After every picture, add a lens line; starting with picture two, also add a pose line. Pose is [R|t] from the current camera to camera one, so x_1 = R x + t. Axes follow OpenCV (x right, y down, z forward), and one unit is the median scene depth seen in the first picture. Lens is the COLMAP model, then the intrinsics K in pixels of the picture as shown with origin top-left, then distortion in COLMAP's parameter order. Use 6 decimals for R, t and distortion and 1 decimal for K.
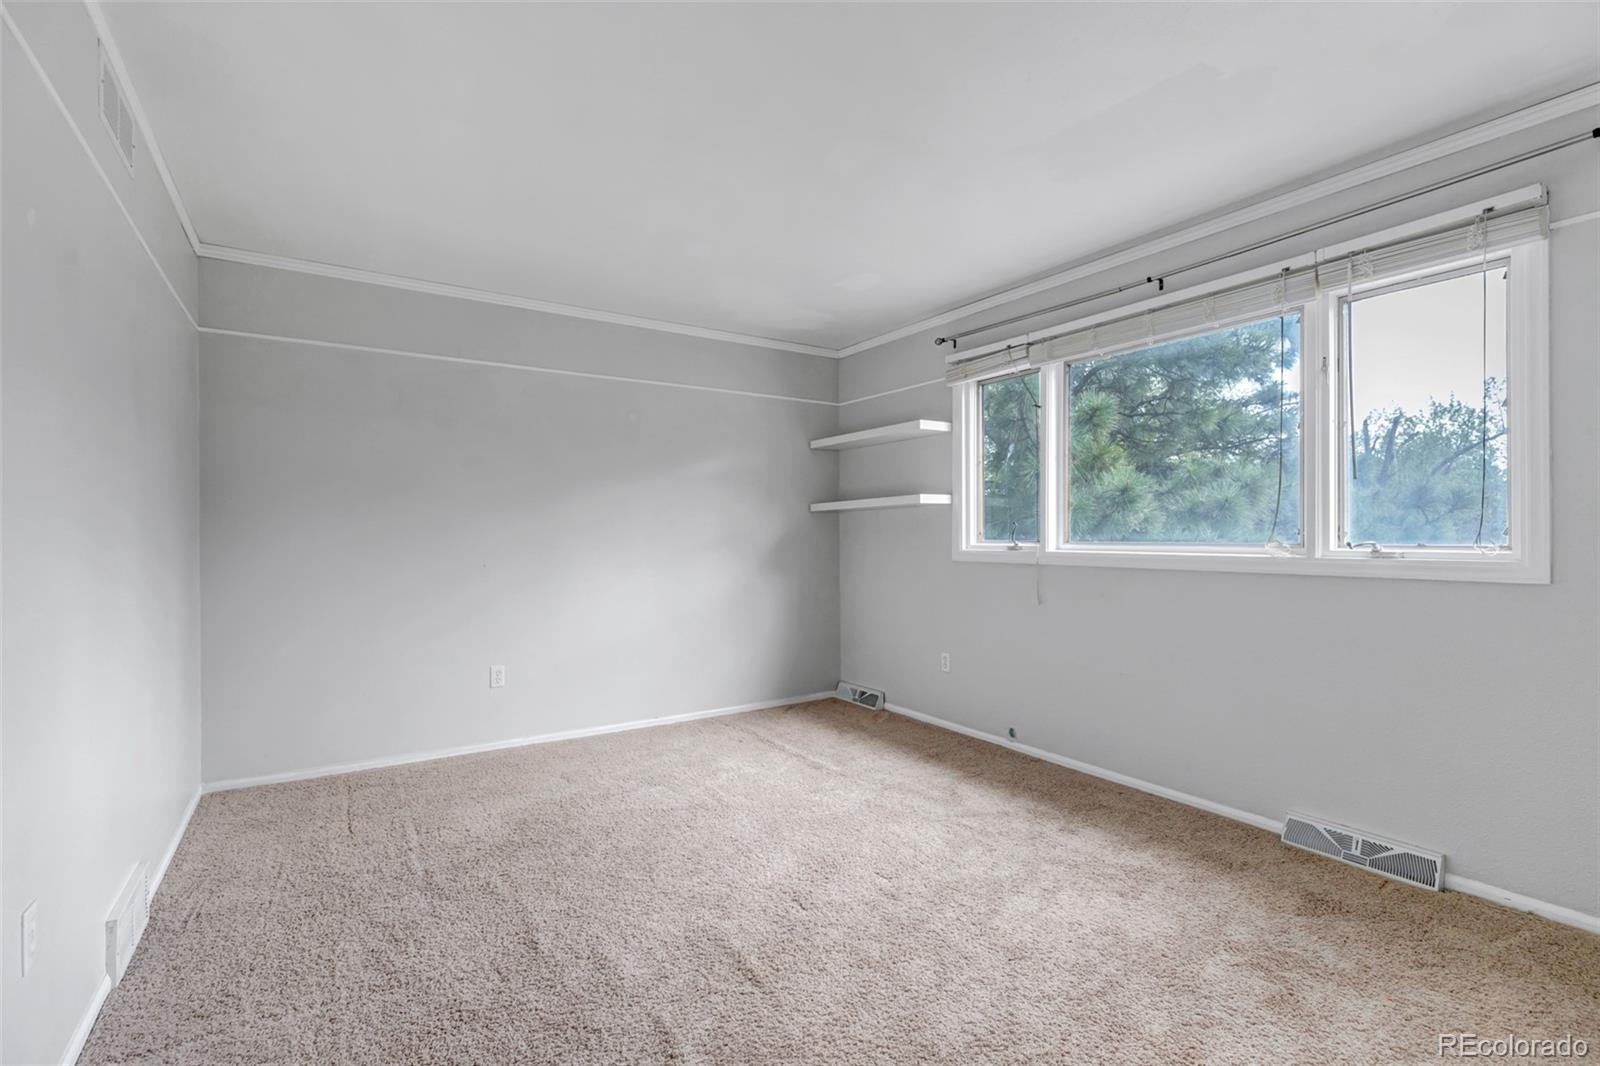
lens RADIAL K [[731.8, 0, 800.0], [0, 731.8, 533.0], [0, 0, 1]] dist [0.006896, 0.000388]
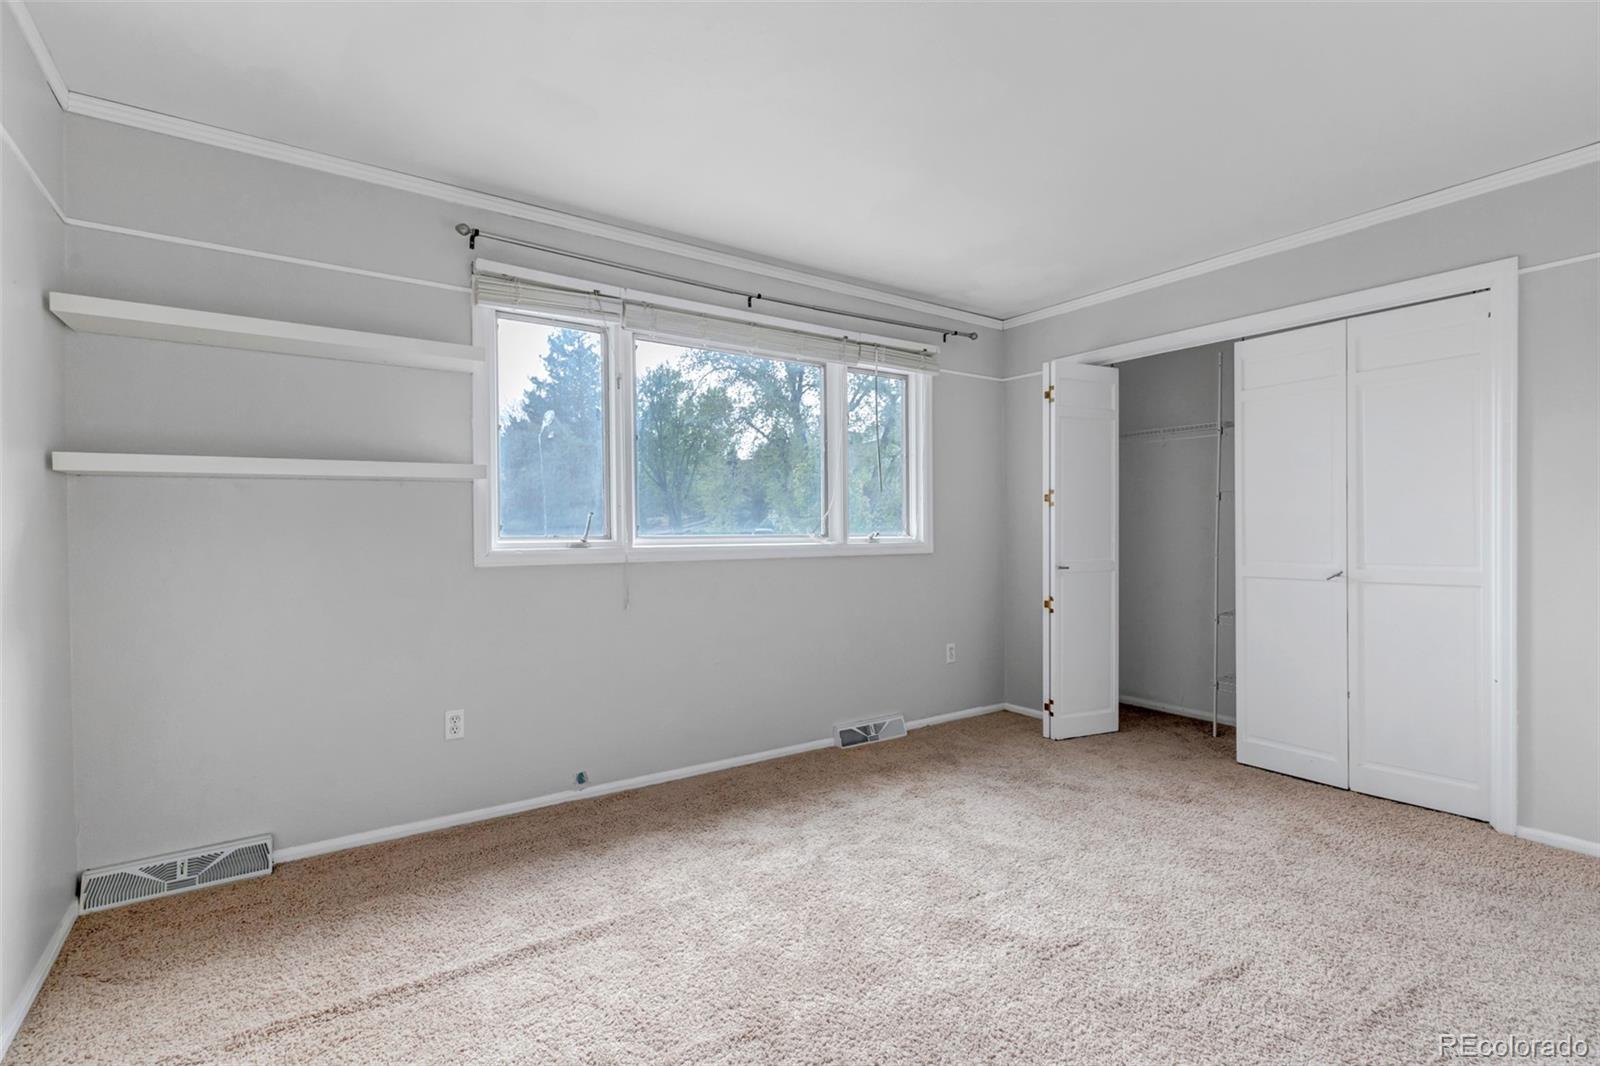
lens RADIAL K [[731.8, 0, 800.0], [0, 731.8, 533.0], [0, 0, 1]] dist [0.006896, 0.000388]
pose [[-0.028422, -0.009291, 0.999553, -0.507212], [-0.002371, 0.999955, 0.009227, -0.000654], [-0.999593, -0.002108, -0.028443, 0.786053]]
